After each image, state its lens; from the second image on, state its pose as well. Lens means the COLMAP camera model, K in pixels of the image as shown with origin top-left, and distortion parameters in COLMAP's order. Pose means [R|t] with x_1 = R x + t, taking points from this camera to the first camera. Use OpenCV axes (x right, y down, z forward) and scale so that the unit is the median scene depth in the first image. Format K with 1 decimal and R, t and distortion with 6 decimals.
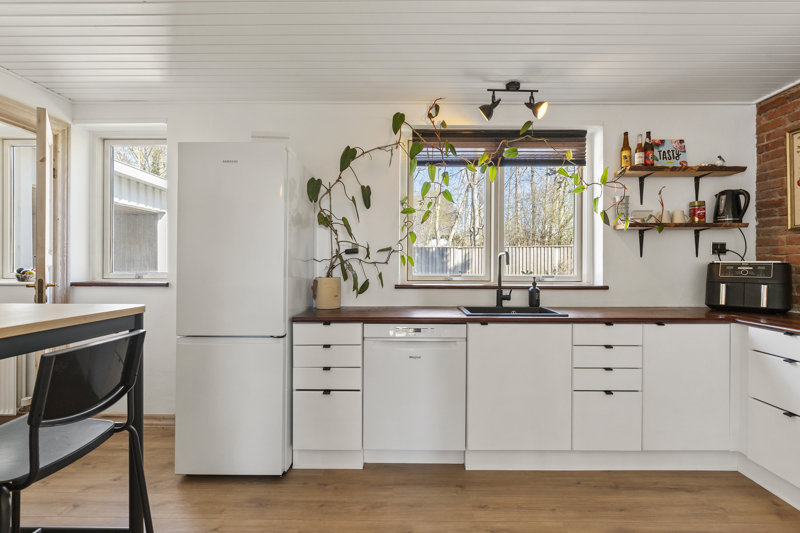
lens RADIAL K [[402.8, 0, 400.0], [0, 402.8, 266.5], [0, 0, 1]] dist [0.000943, 0.000256]
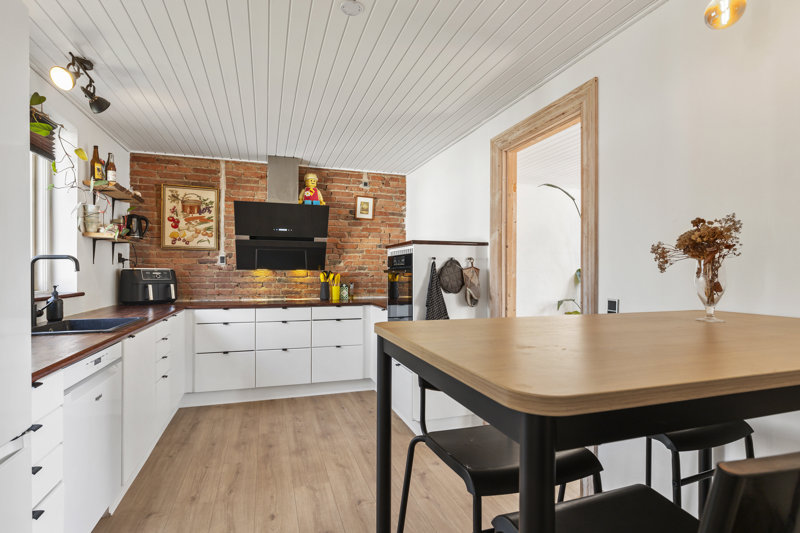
lens RADIAL K [[395.8, 0, 397.5], [0, 395.8, 273.9], [0, 0, 1]] dist [-0.002687, -0.000407]
pose [[-0.332894, -0.009224, 0.942919, -0.746927], [0.000421, 0.999951, 0.009930, -0.007016], [-0.942964, 0.003703, -0.332873, 0.654131]]
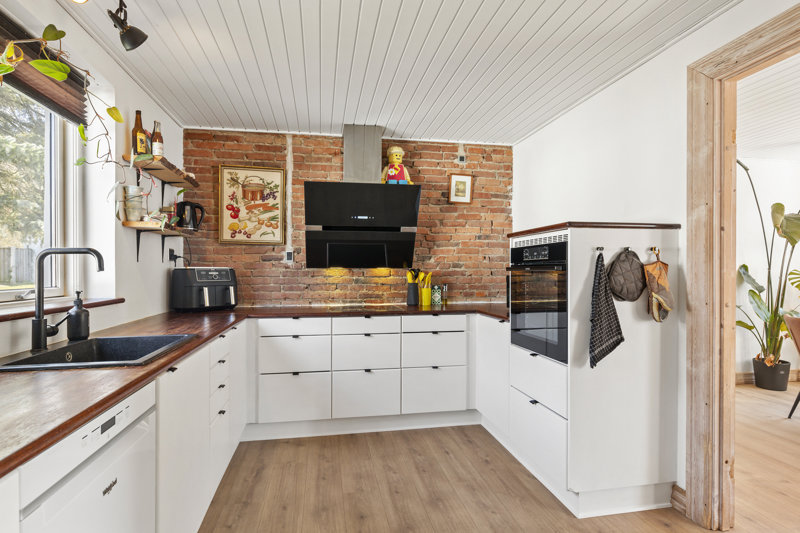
lens RADIAL K [[409.7, 0, 401.1], [0, 409.7, 270.3], [0, 0, 1]] dist [0.002208, -0.000165]
pose [[-0.208996, -0.002774, 0.977912, -0.414009], [0.007084, 0.999965, 0.004351, -0.005191], [-0.977891, 0.007836, -0.208970, 0.709870]]
